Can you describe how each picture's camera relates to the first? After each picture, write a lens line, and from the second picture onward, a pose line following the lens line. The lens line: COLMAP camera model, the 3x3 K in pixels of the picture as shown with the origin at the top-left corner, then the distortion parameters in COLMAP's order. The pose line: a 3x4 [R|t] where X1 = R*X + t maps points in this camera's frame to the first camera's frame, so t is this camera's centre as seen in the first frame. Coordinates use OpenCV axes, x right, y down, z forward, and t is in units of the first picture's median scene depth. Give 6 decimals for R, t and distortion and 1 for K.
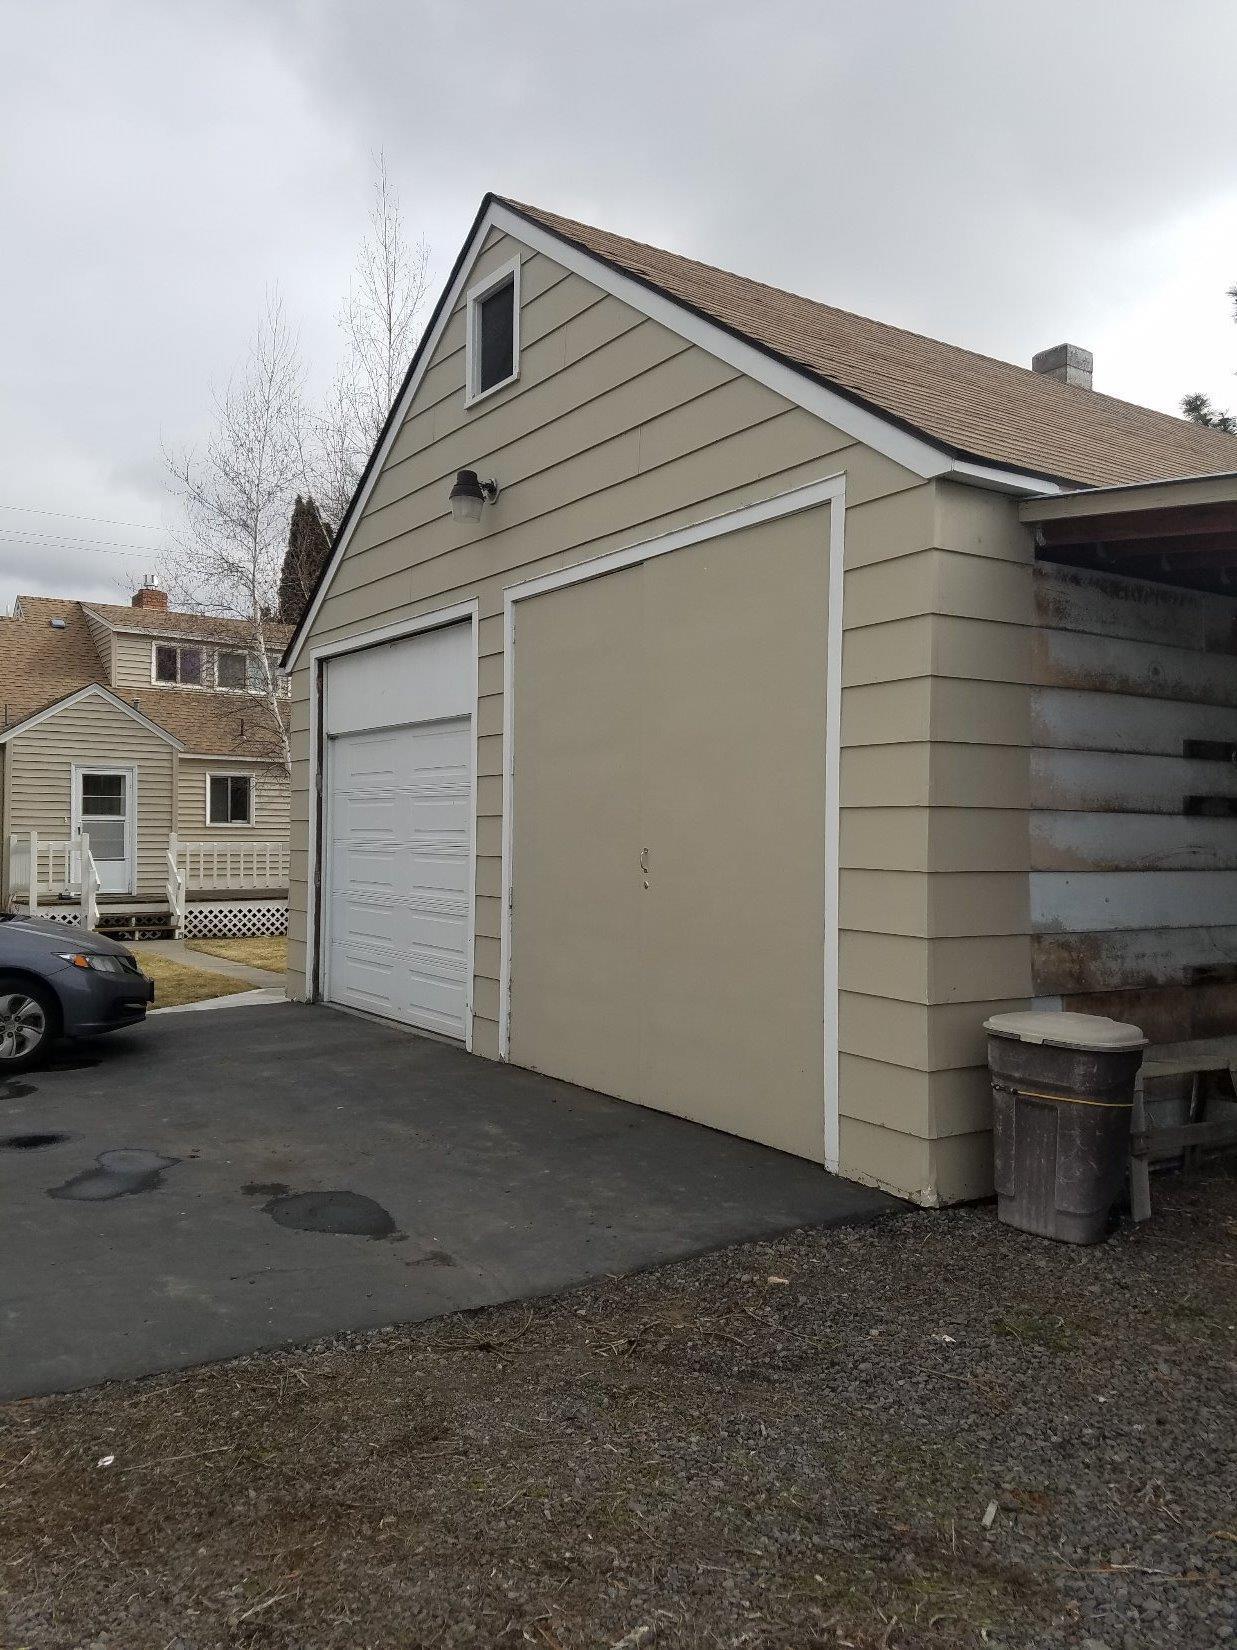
lens RADIAL K [[1253.2, 0, 621.6], [0, 1253.2, 814.6], [0, 0, 1]] dist [0.101464, -0.145234]
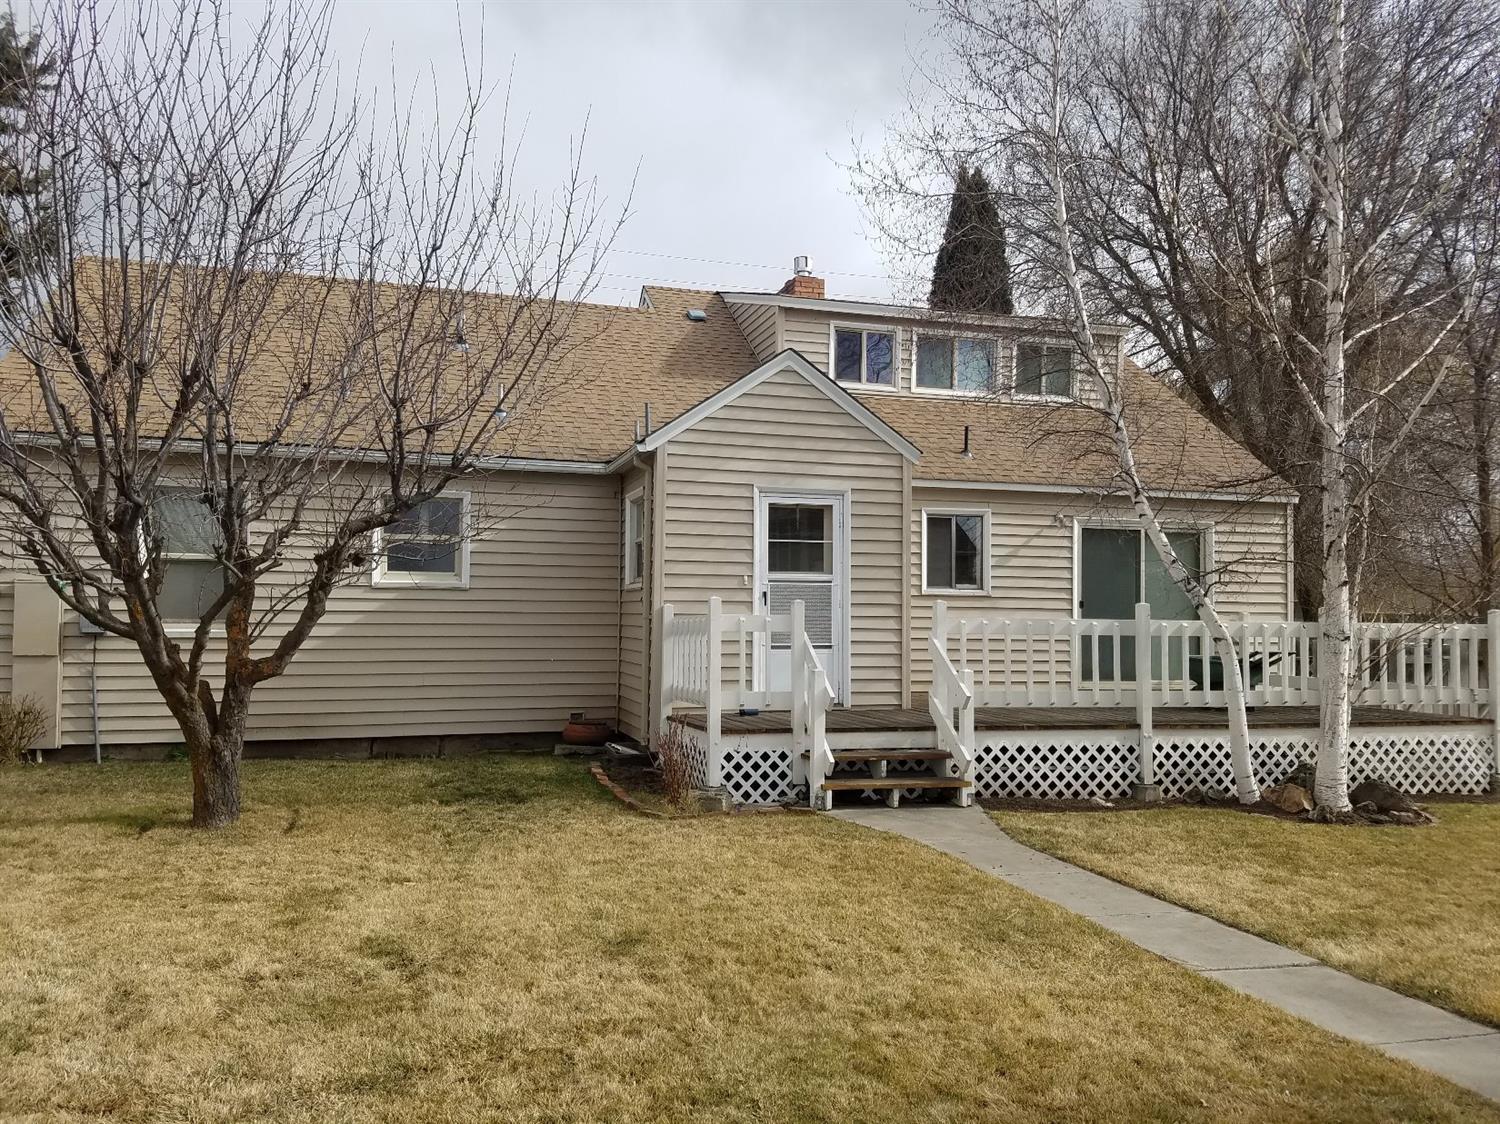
lens RADIAL K [[1139.2, 0, 744.6], [0, 1139.2, 558.2], [0, 0, 1]] dist [0.101464, -0.145234]
pose [[0.952743, -0.003000, -0.303764, -0.272562], [-0.005709, 0.999598, -0.027778, 0.009153], [0.303725, 0.028200, 0.952342, 0.484430]]
